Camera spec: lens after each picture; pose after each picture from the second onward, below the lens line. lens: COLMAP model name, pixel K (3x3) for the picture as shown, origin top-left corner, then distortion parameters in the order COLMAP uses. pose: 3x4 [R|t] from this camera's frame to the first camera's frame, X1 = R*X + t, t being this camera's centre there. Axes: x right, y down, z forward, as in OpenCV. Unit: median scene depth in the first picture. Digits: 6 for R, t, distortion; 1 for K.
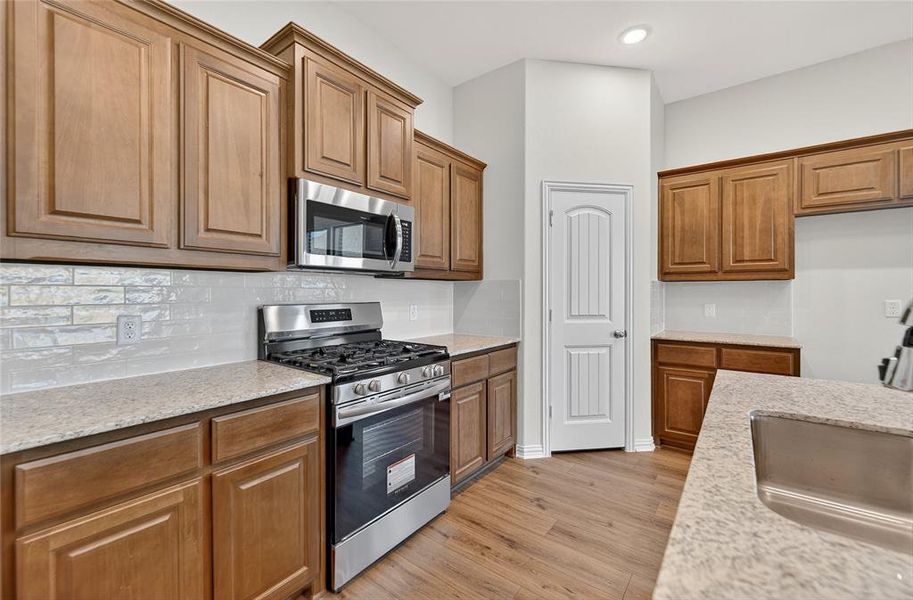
lens RADIAL K [[368.3, 0, 455.5], [0, 368.3, 292.4], [0, 0, 1]] dist [-0.000125, -0.000069]
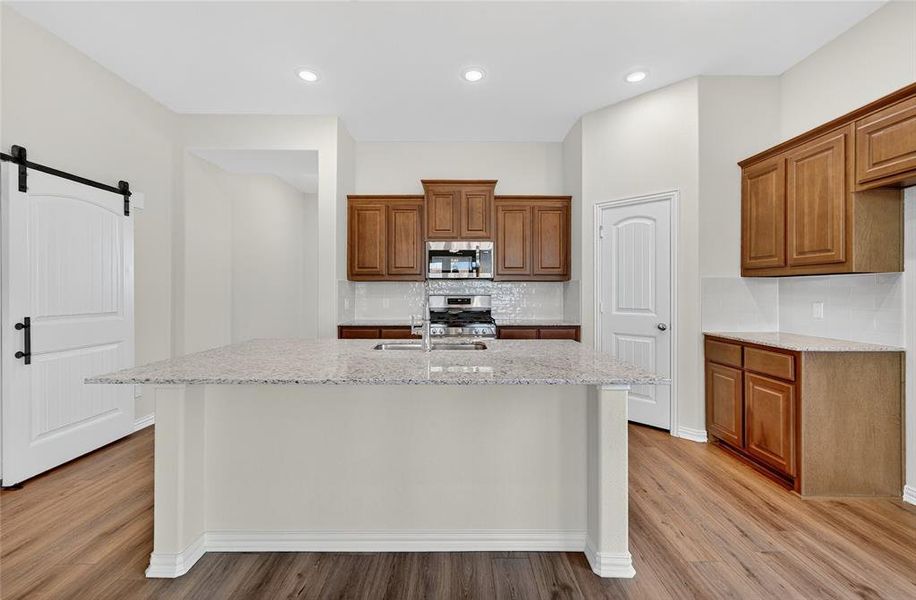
lens RADIAL K [[380.5, 0, 461.5], [0, 380.5, 291.0], [0, 0, 1]] dist [-0.000699, 0.000109]
pose [[0.606285, -0.000250, -0.795247, 1.006082], [0.001005, 0.999999, 0.000452, 0.004010], [0.795246, -0.001074, 0.606285, -0.186849]]
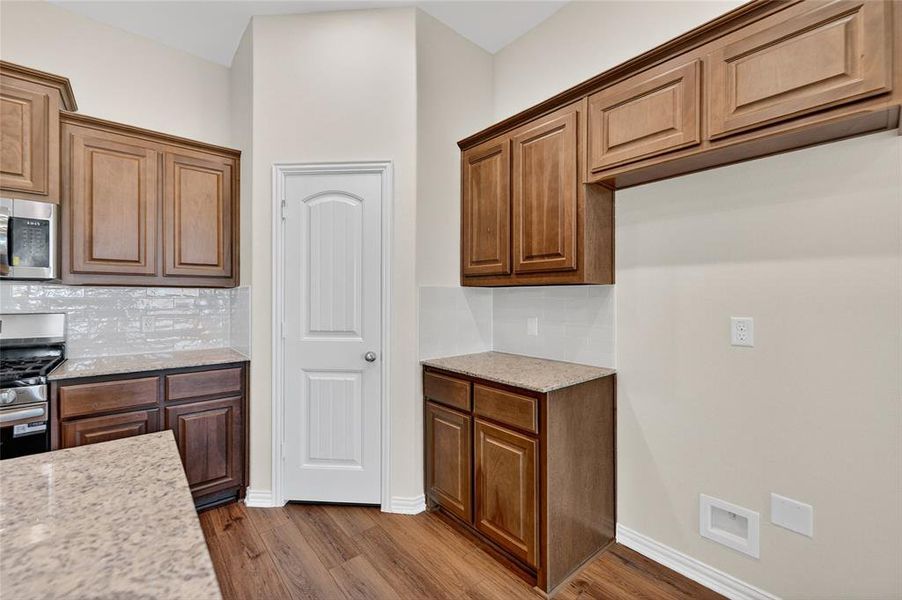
lens RADIAL K [[363.7, 0, 450.9], [0, 363.7, 292.5], [0, 0, 1]] dist [0.001660, -0.000251]
pose [[0.975348, -0.002323, -0.220662, 0.784502], [0.000137, 0.999951, -0.009919, -0.011885], [0.220674, 0.009644, 0.975300, 0.300031]]
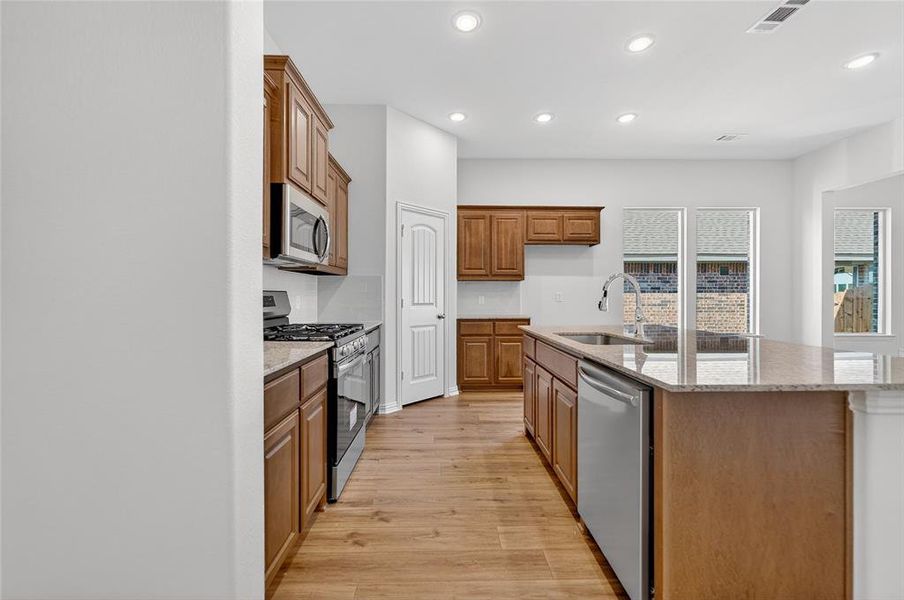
lens RADIAL K [[384.5, 0, 444.6], [0, 384.5, 297.5], [0, 0, 1]] dist [0.001466, 0.000126]
pose [[0.786555, -0.003496, 0.617510, -0.476536], [-0.000159, 0.999983, 0.005865, 0.032232], [-0.617520, -0.004711, 0.786541, -0.188456]]
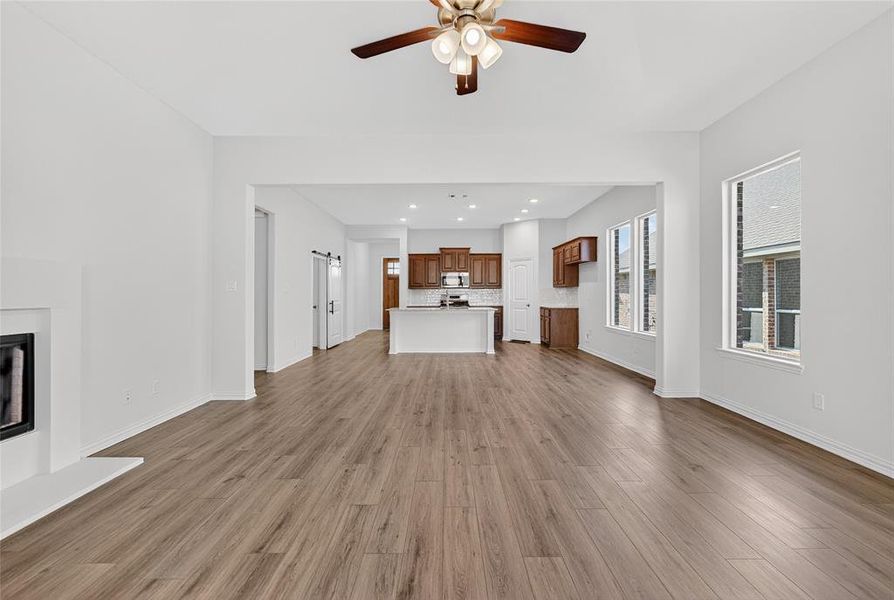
lens RADIAL K [[379.4, 0, 448.7], [0, 379.4, 291.5], [0, 0, 1]] dist [-0.008992, 0.000164]
pose [[0.603974, -0.010025, -0.796941, 2.659791], [0.007193, 0.999949, -0.007127, 0.017944], [0.796972, -0.001428, 0.604015, -1.521658]]
